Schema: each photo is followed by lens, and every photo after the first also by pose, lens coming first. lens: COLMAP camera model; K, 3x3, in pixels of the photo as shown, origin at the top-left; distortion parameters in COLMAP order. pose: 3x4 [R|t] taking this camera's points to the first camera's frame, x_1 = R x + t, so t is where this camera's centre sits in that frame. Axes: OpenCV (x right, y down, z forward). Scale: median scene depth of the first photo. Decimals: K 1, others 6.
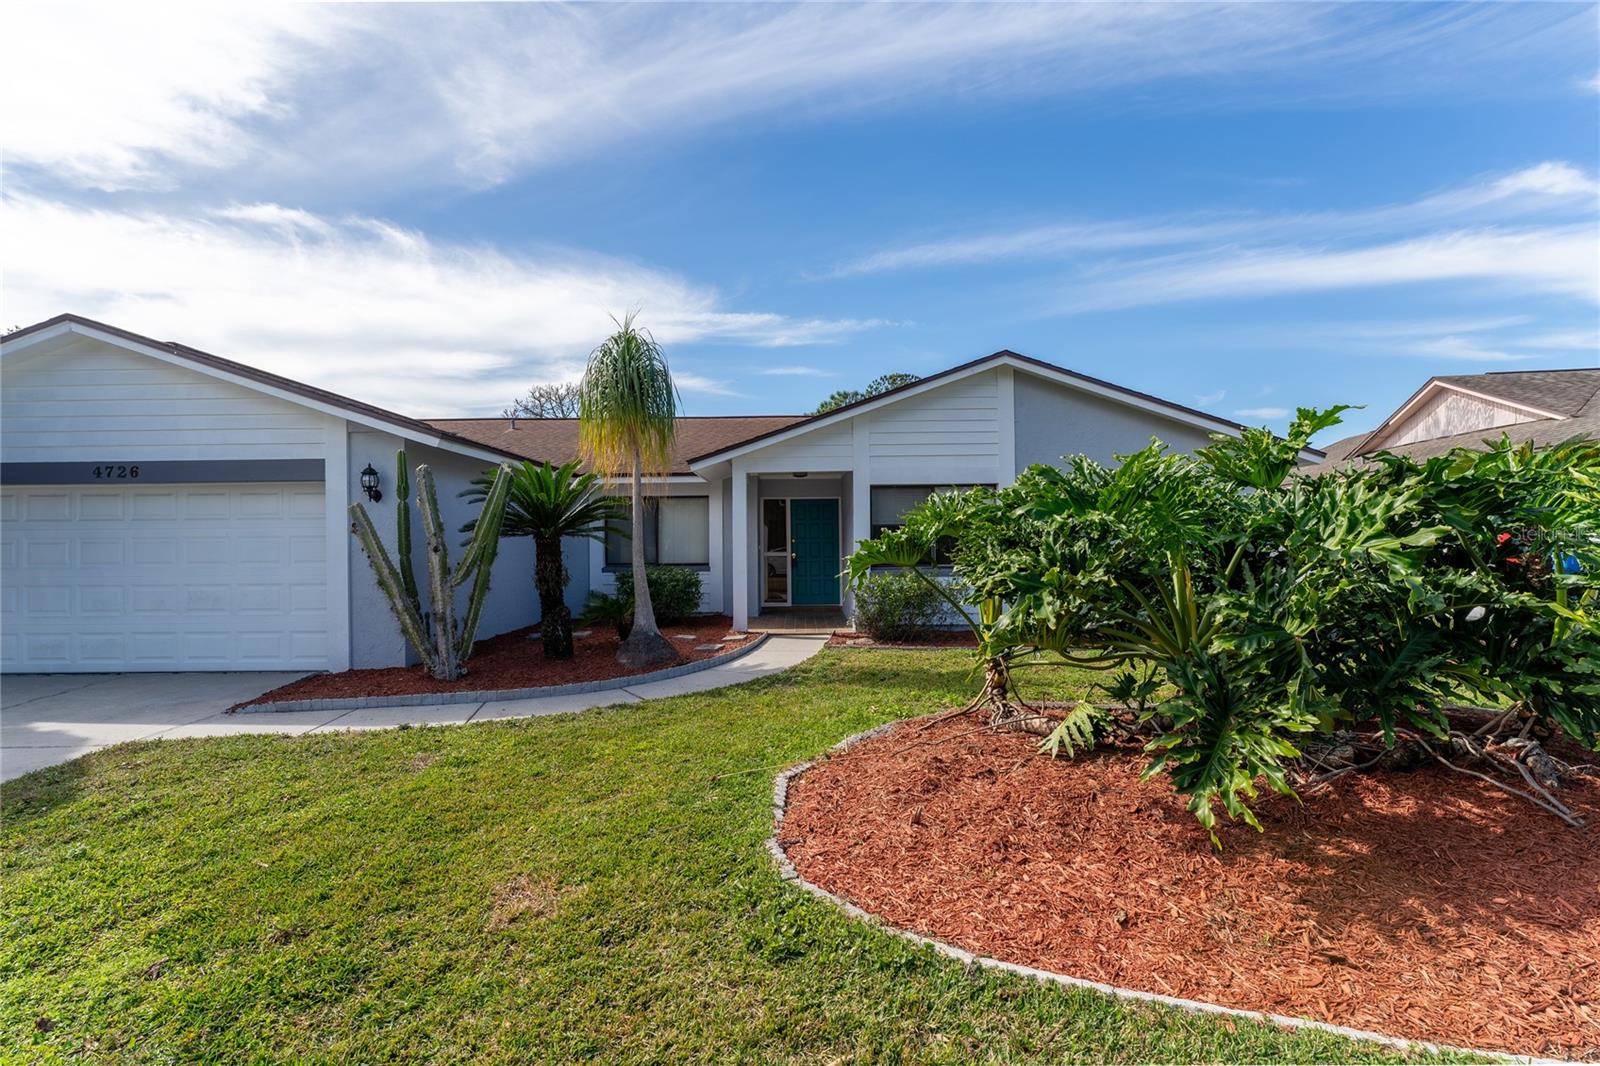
lens RADIAL K [[758.6, 0, 800.0], [0, 758.6, 533.0], [0, 0, 1]] dist [-0.003883, -0.001035]
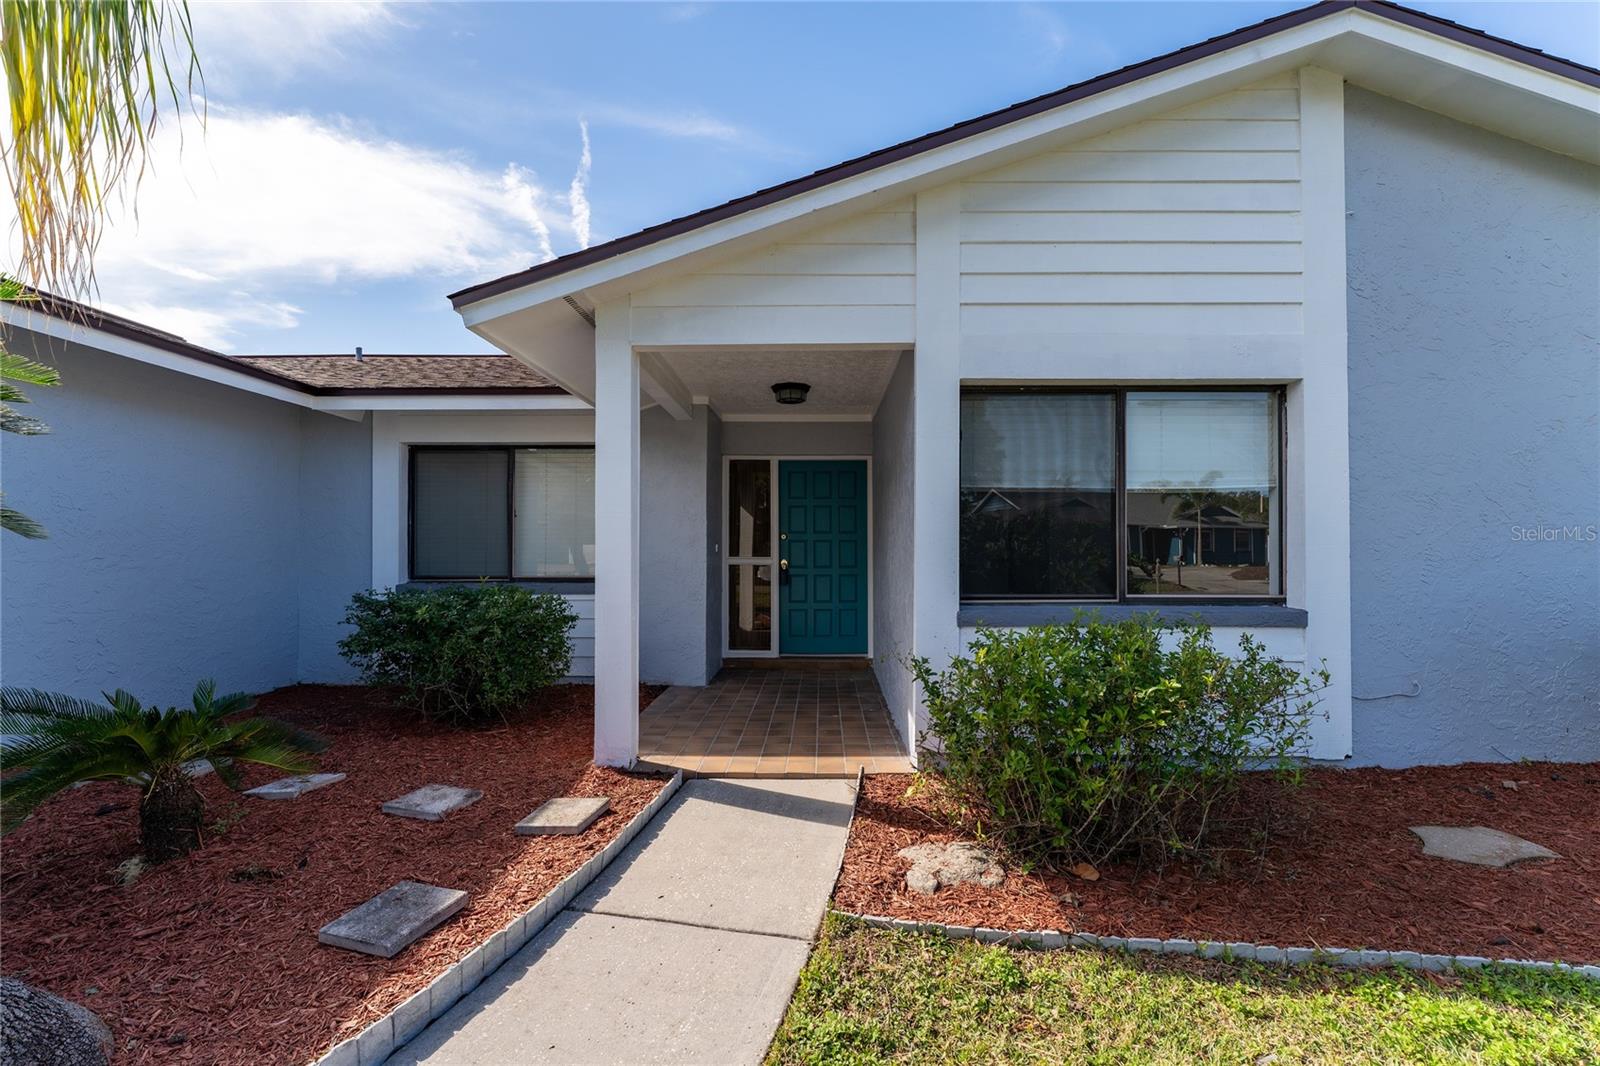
lens RADIAL K [[639.4, 0, 800.0], [0, 639.4, 533.0], [0, 0, 1]] dist [-0.028598, -0.000019]
pose [[0.999232, 0.010304, -0.037812, 0.025987], [-0.010829, 0.999848, -0.013698, 0.017329], [0.037665, 0.014097, 0.999191, 0.683831]]
